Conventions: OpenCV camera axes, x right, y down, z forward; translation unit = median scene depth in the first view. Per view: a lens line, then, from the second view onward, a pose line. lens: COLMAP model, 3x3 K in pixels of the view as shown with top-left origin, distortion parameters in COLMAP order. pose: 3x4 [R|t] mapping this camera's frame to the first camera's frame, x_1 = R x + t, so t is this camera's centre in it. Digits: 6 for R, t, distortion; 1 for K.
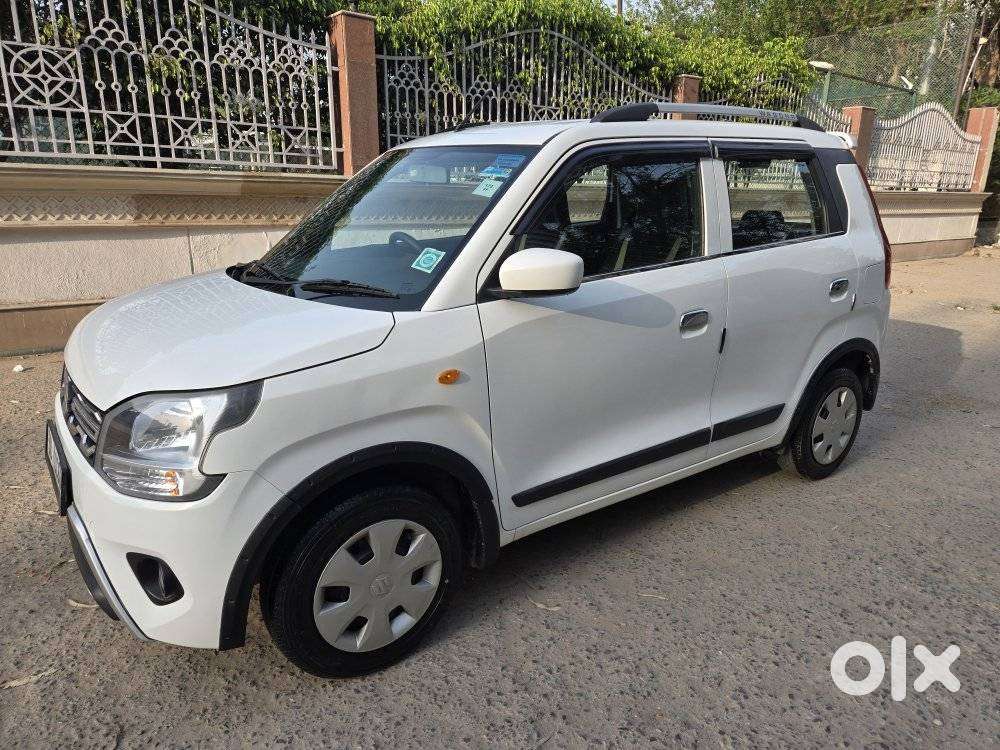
lens RADIAL K [[679.0, 0, 516.0], [0, 679.0, 379.6], [0, 0, 1]] dist [0.062489, -0.041592]
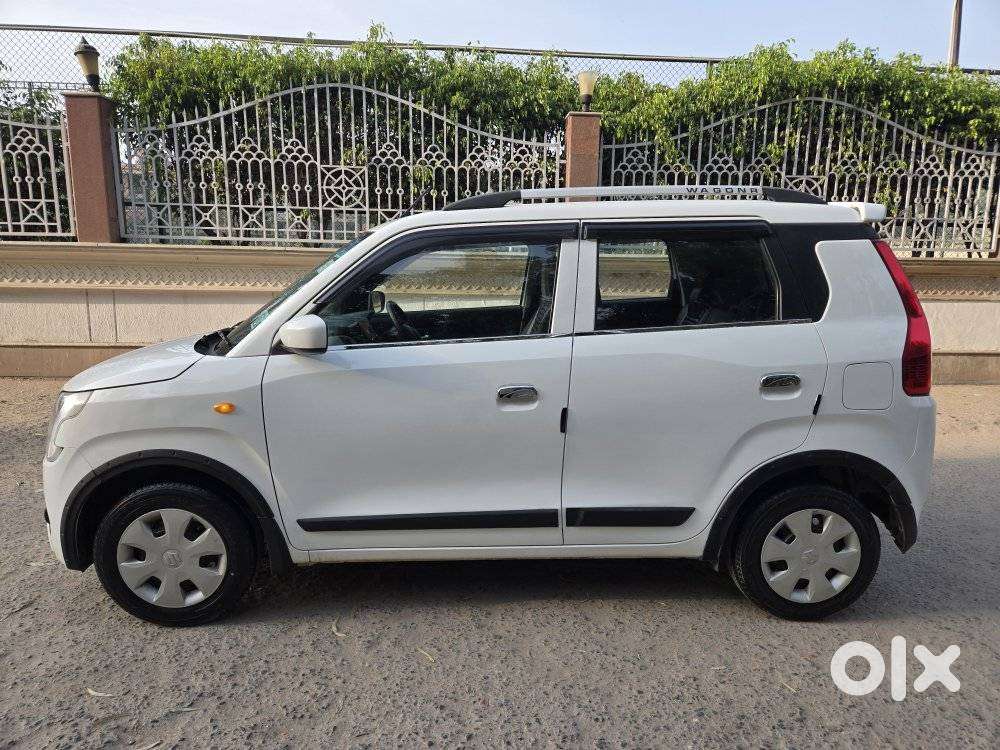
lens RADIAL K [[679.0, 0, 504.6], [0, 679.0, 372.9], [0, 0, 1]] dist [0.062489, -0.041592]
pose [[0.825669, 0.094501, -0.556183, 0.739669], [-0.154296, 0.986108, -0.061508, -0.050021], [0.542644, 0.136603, 0.828780, 0.135616]]
